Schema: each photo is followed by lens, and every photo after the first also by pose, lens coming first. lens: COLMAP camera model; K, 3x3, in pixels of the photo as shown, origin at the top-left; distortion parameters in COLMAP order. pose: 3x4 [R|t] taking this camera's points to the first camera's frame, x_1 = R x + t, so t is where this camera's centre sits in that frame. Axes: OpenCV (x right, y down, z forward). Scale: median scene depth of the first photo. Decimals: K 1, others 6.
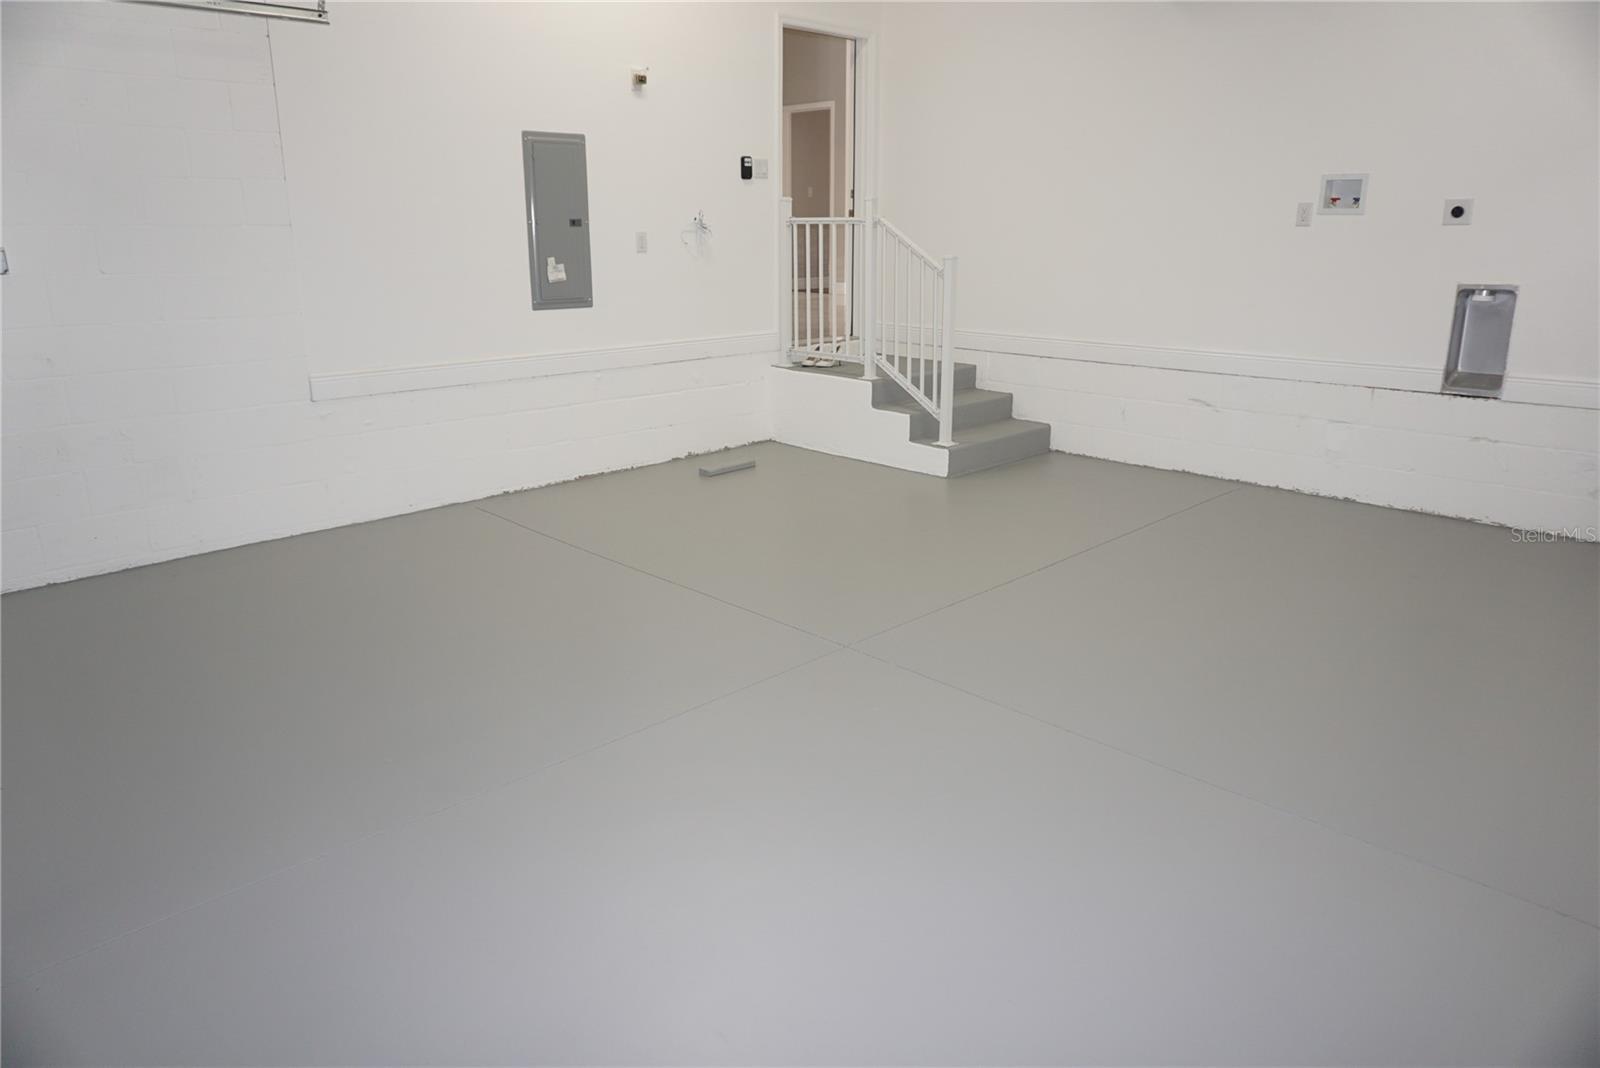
lens RADIAL K [[1074.8, 0, 800.0], [0, 1074.8, 534.0], [0, 0, 1]] dist [-0.008642, -0.001173]
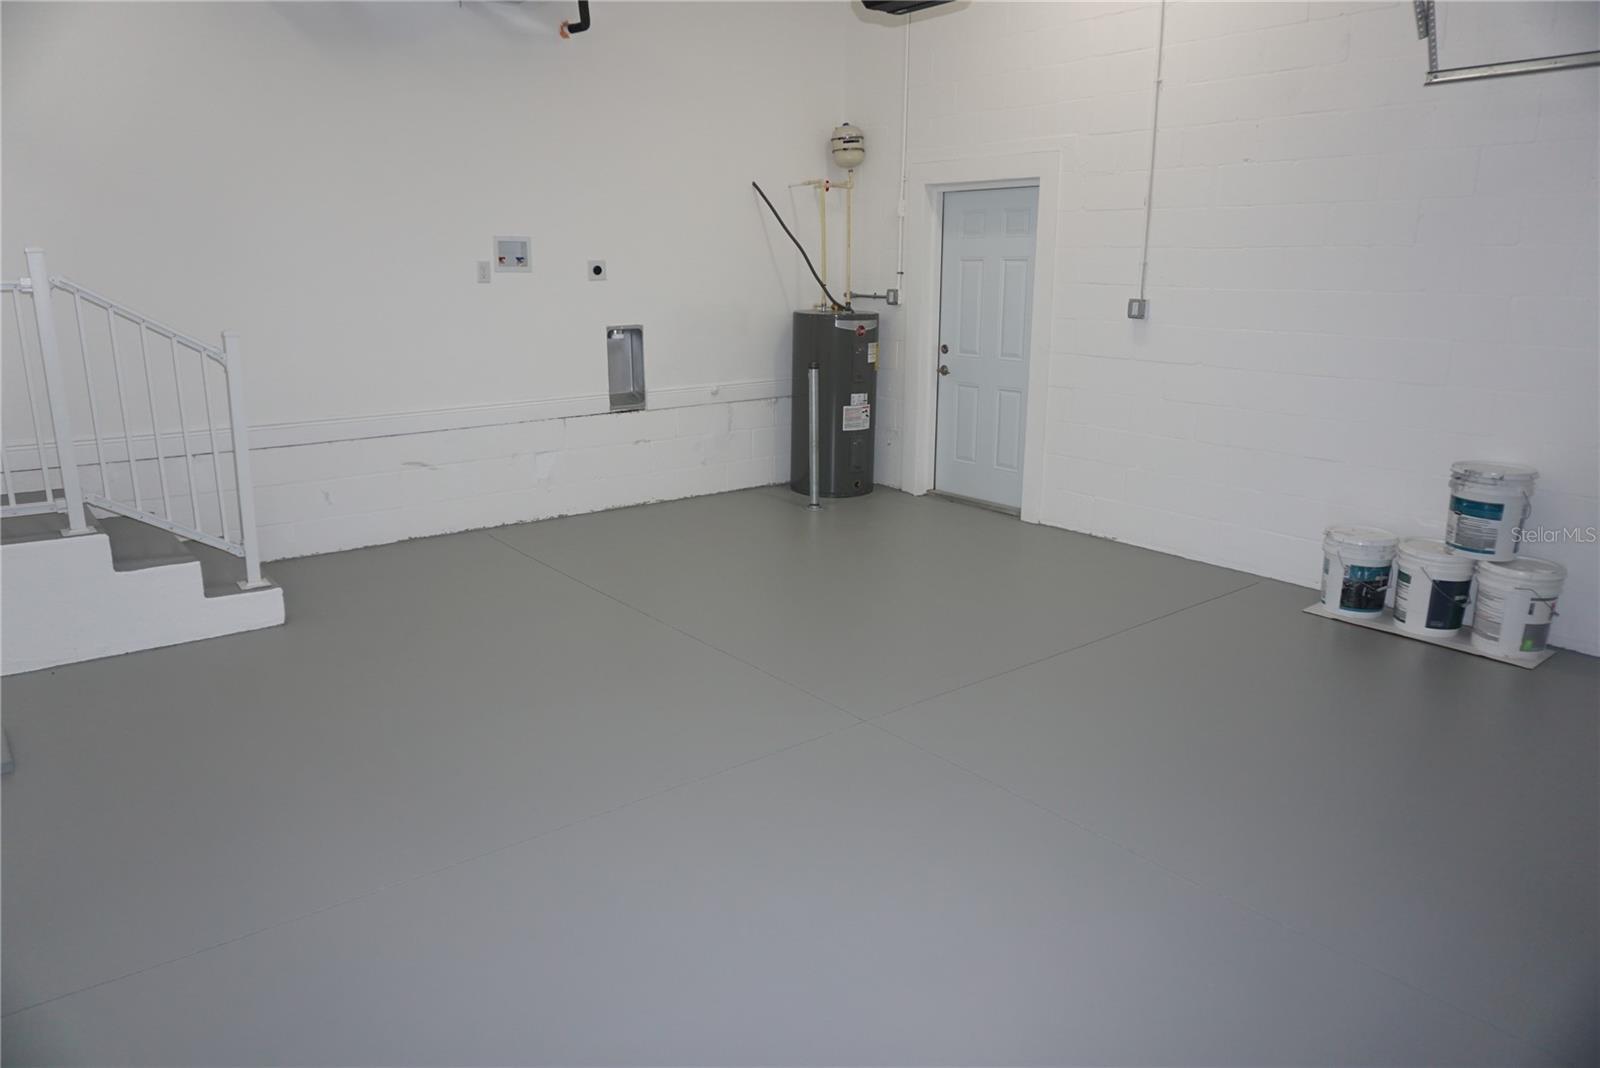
lens RADIAL K [[1074.8, 0, 800.0], [0, 1074.8, 534.0], [0, 0, 1]] dist [-0.008642, -0.001173]
pose [[0.089595, -0.243264, 0.965813, -0.605294], [0.270245, 0.939272, 0.211509, -0.195295], [-0.958614, 0.242056, 0.149895, 0.605073]]
